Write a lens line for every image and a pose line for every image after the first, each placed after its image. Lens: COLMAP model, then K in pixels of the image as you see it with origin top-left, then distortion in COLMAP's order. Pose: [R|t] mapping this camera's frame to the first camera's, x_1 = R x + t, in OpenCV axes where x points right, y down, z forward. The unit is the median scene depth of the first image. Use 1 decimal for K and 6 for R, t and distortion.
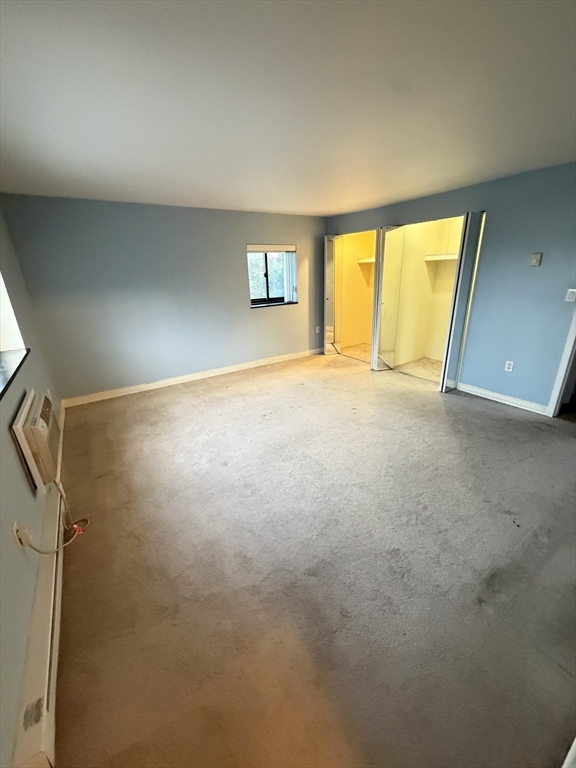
lens RADIAL K [[306.2, 0, 287.7], [0, 306.2, 381.5], [0, 0, 1]] dist [0.001624, 0.000046]
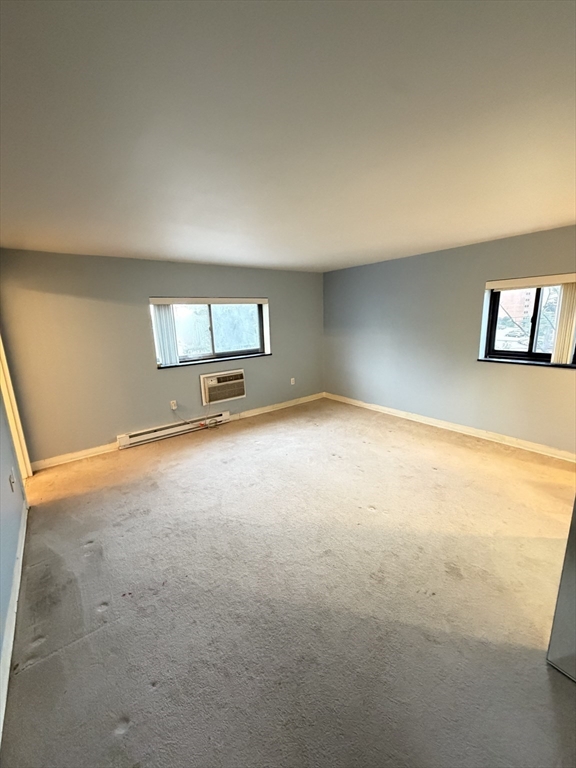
lens RADIAL K [[306.2, 0, 286.6], [0, 306.2, 382.7], [0, 0, 1]] dist [0.001624, 0.000046]
pose [[0.071578, 0.242812, -0.967429, 0.710848], [-0.309351, 0.927493, 0.209900, -0.234975], [0.948250, 0.284251, 0.141502, 0.525156]]
